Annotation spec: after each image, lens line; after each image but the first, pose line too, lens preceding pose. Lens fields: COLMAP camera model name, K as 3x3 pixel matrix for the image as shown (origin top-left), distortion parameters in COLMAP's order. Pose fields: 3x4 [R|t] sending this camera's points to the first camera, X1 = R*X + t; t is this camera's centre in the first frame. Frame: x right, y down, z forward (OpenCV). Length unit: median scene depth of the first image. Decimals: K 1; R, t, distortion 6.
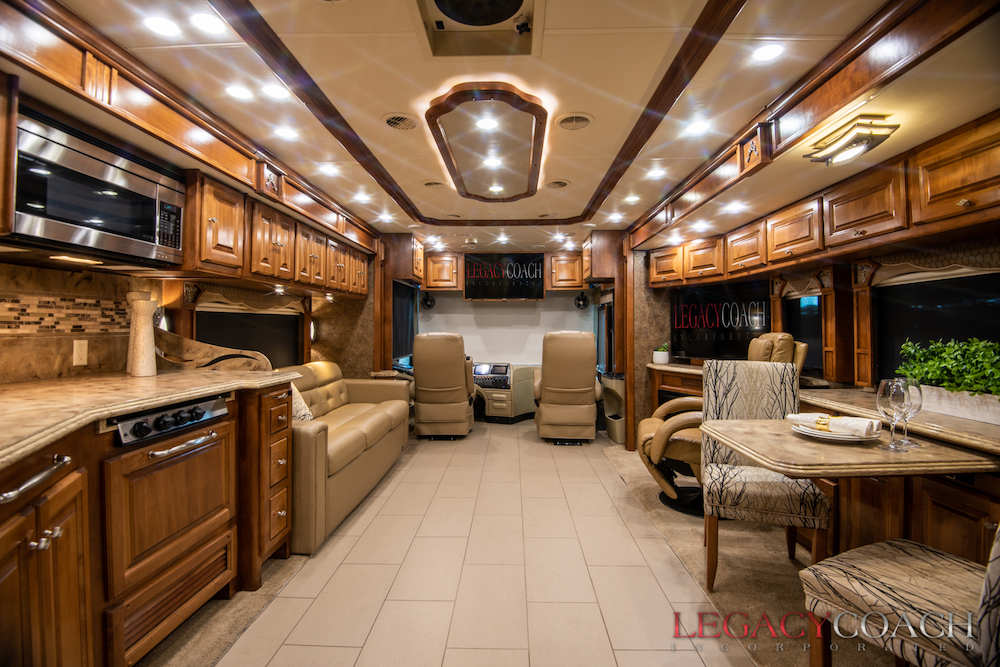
lens RADIAL K [[478.1, 0, 498.7], [0, 478.1, 329.1], [0, 0, 1]] dist [0.000047, -0.020412]
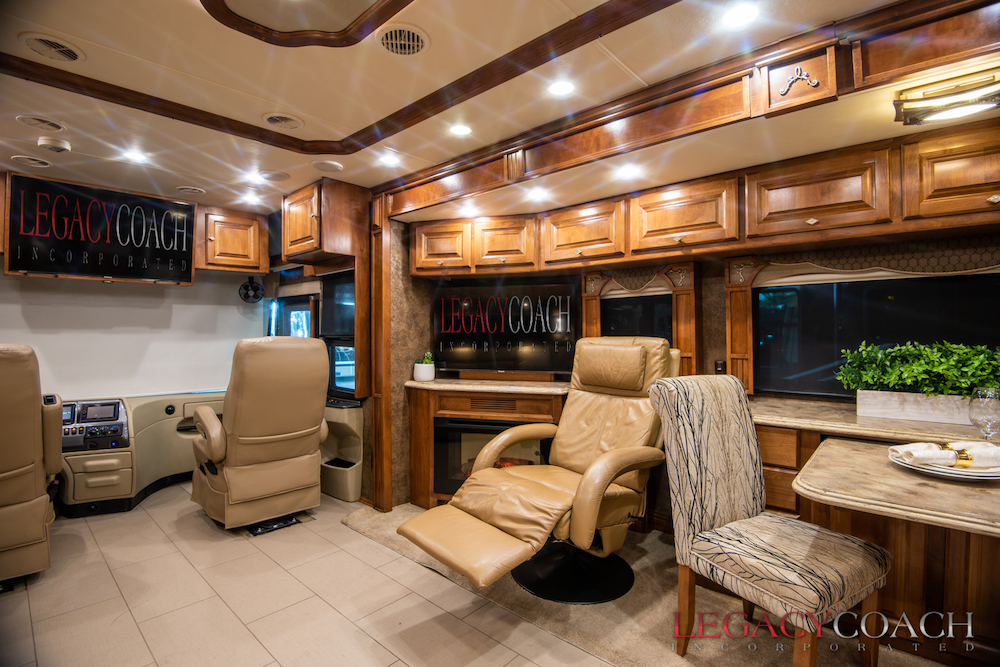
lens RADIAL K [[471.0, 0, 506.6], [0, 471.0, 329.8], [0, 0, 1]] dist [-0.006432, -0.020462]
pose [[0.639460, 0.002752, 0.768820, -0.133865], [0.003014, 0.999977, -0.006087, -0.000286], [-0.768819, 0.006209, 0.639437, 0.445388]]
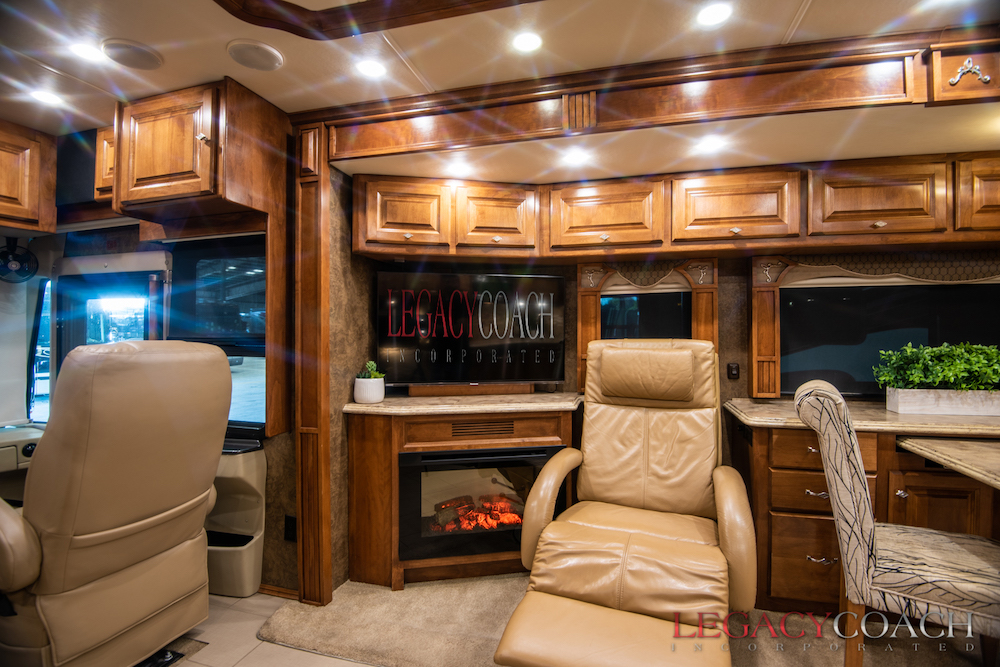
lens RADIAL K [[471.0, 0, 506.6], [0, 471.0, 329.8], [0, 0, 1]] dist [-0.006432, -0.020462]
pose [[0.229331, 0.004473, 0.973338, -0.120234], [0.001994, 0.999985, -0.005066, -0.002349], [-0.973346, 0.003103, 0.229319, 0.743431]]
